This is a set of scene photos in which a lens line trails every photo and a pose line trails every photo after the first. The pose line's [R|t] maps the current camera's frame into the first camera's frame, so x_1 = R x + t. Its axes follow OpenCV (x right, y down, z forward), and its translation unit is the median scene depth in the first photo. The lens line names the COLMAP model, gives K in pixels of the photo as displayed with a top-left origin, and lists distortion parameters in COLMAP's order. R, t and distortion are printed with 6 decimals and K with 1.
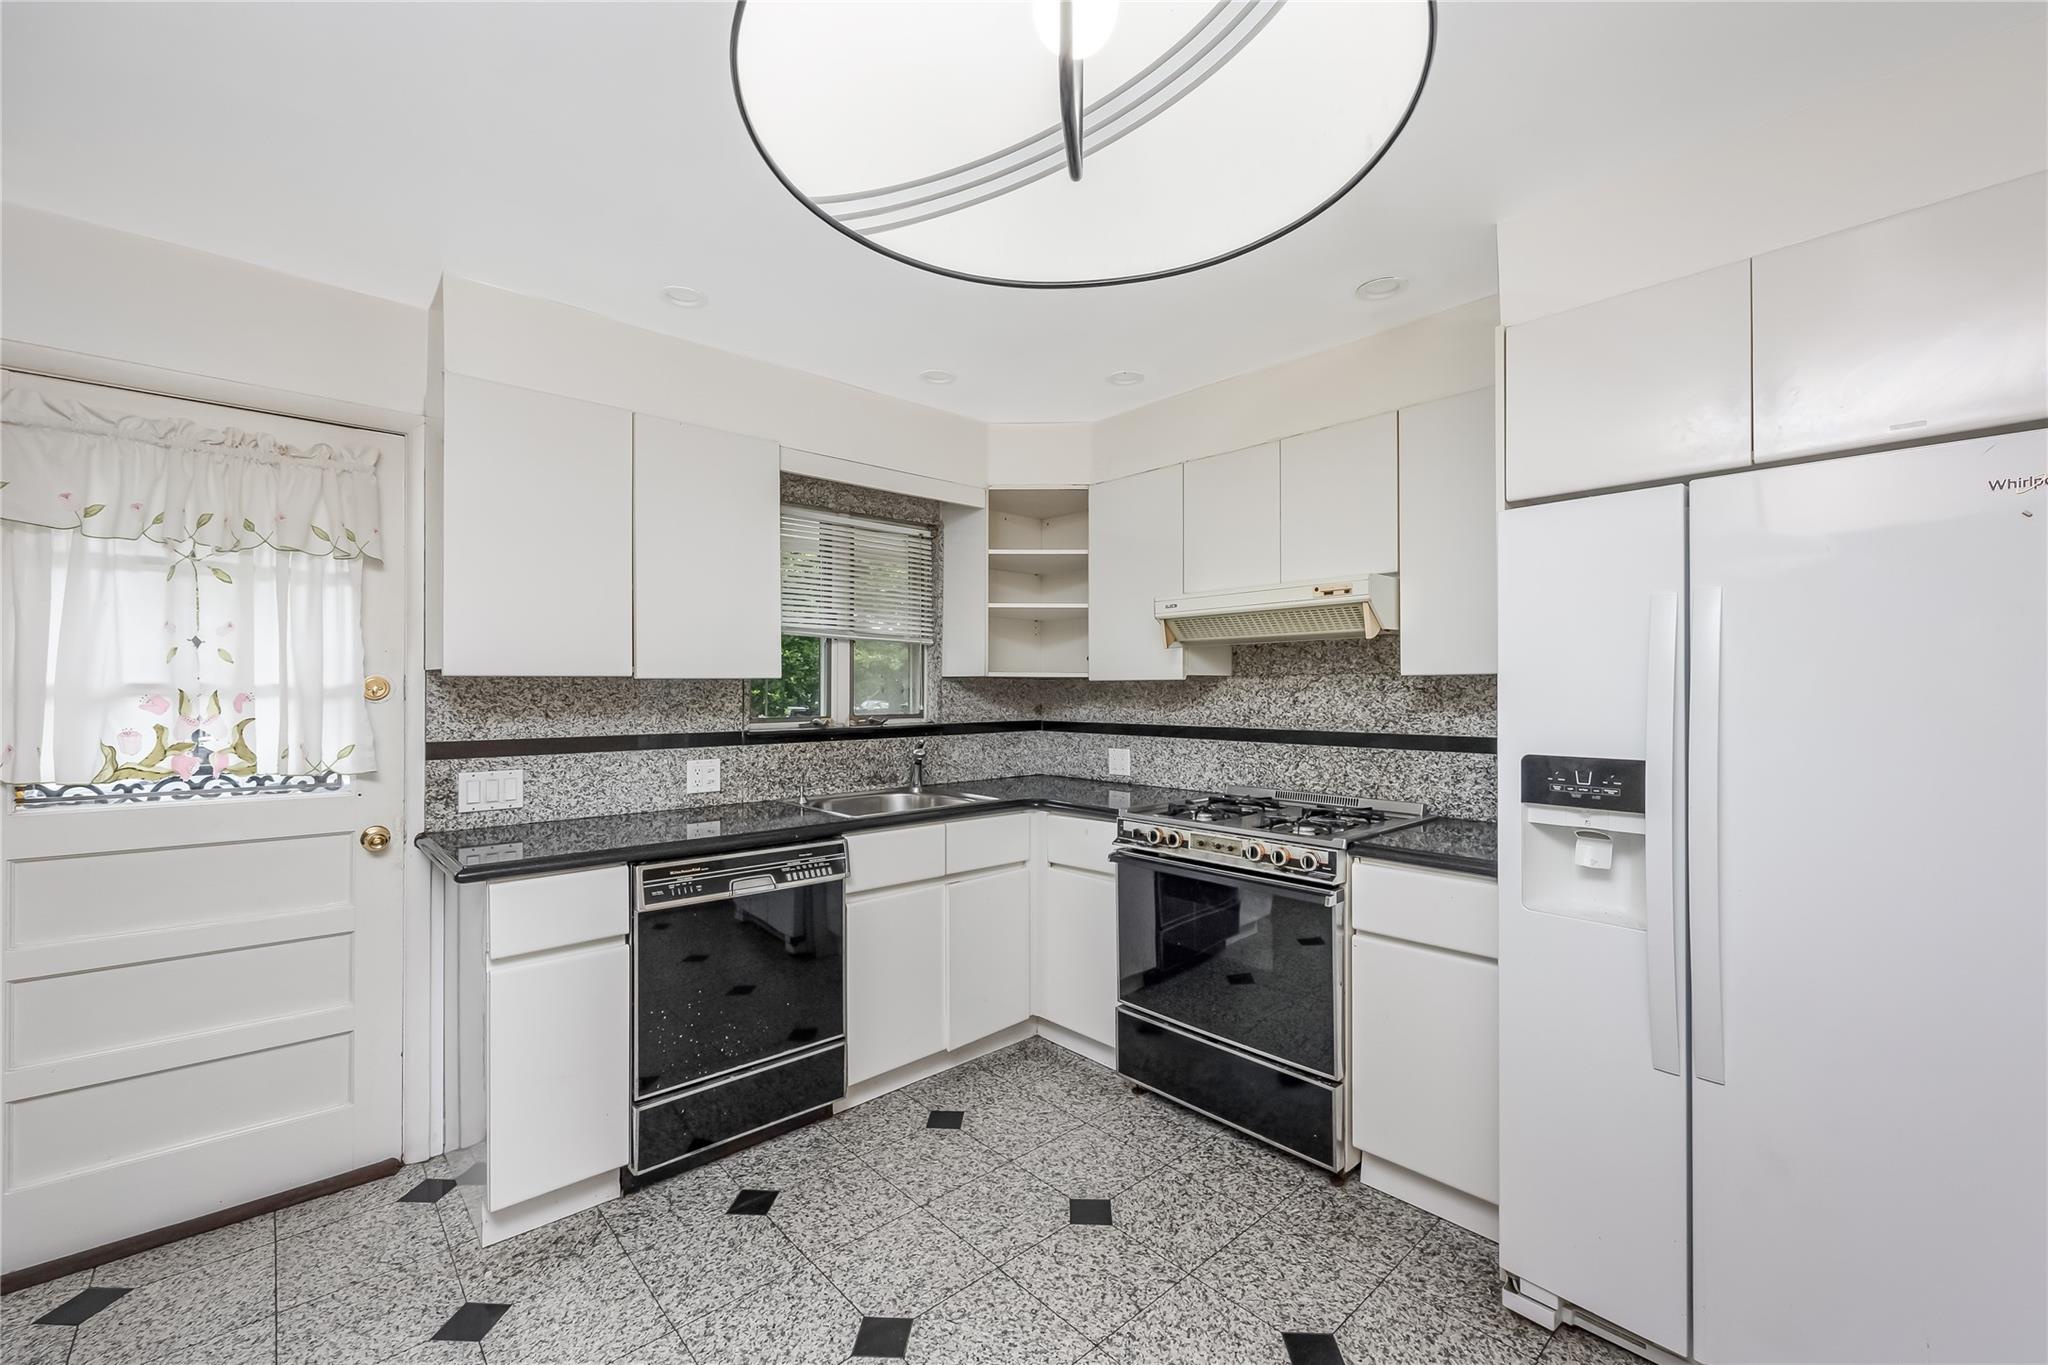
lens RADIAL K [[836.2, 0, 1041.9], [0, 836.2, 689.3], [0, 0, 1]] dist [-0.003927, -0.000332]
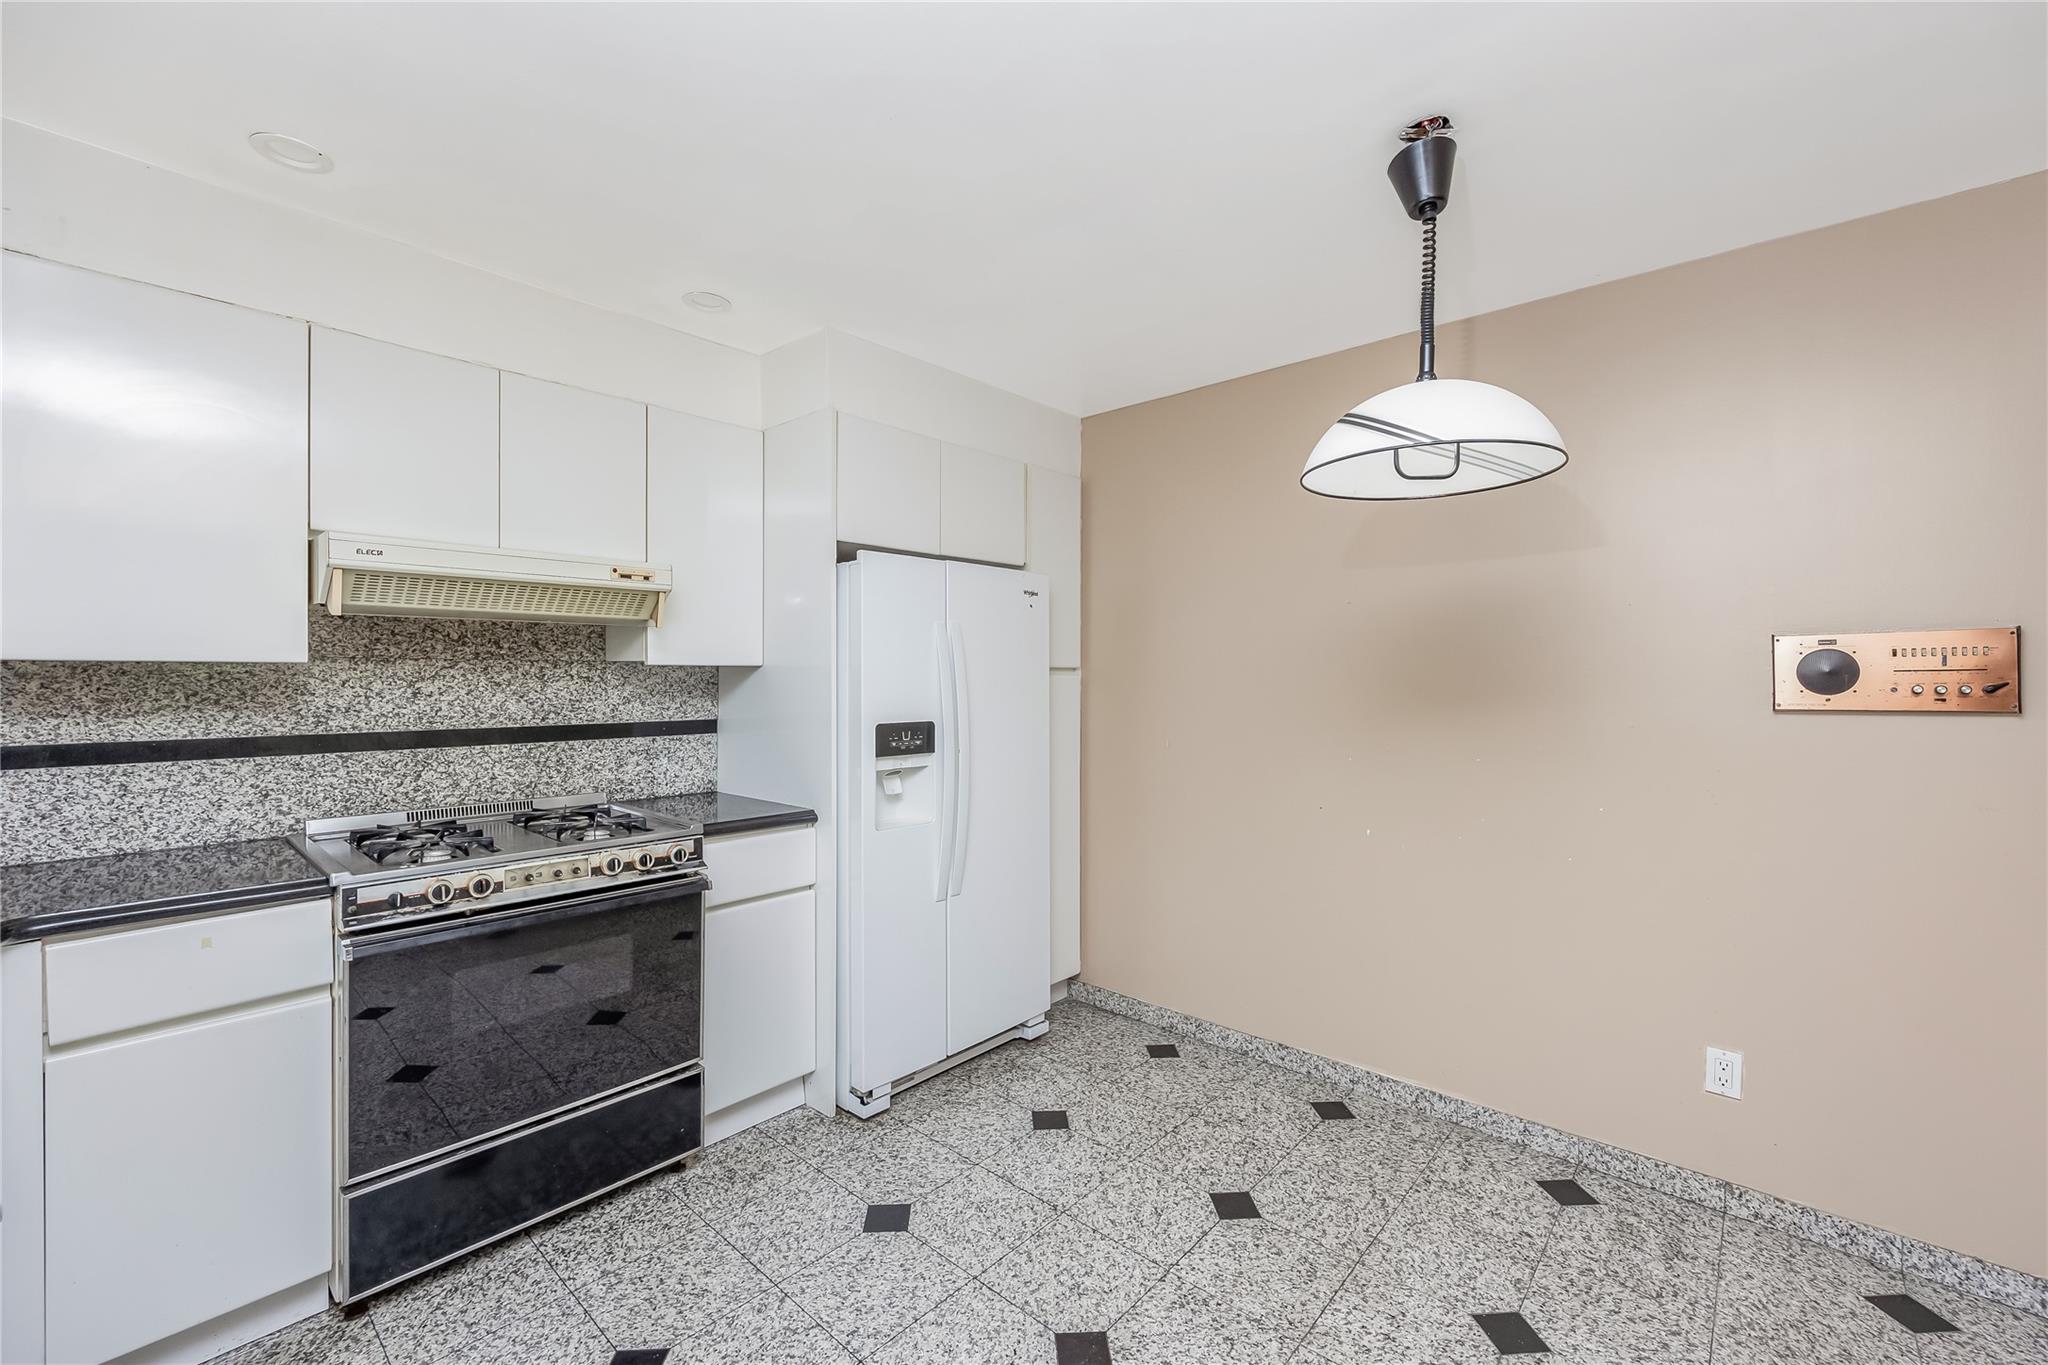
lens RADIAL K [[836.2, 0, 1023.6], [0, 836.2, 680.8], [0, 0, 1]] dist [-0.003927, -0.000332]
pose [[-0.090161, -0.003063, 0.995923, -0.562863], [-0.002495, 0.999993, 0.002849, -0.000915], [-0.995924, -0.002228, -0.090168, 0.559705]]
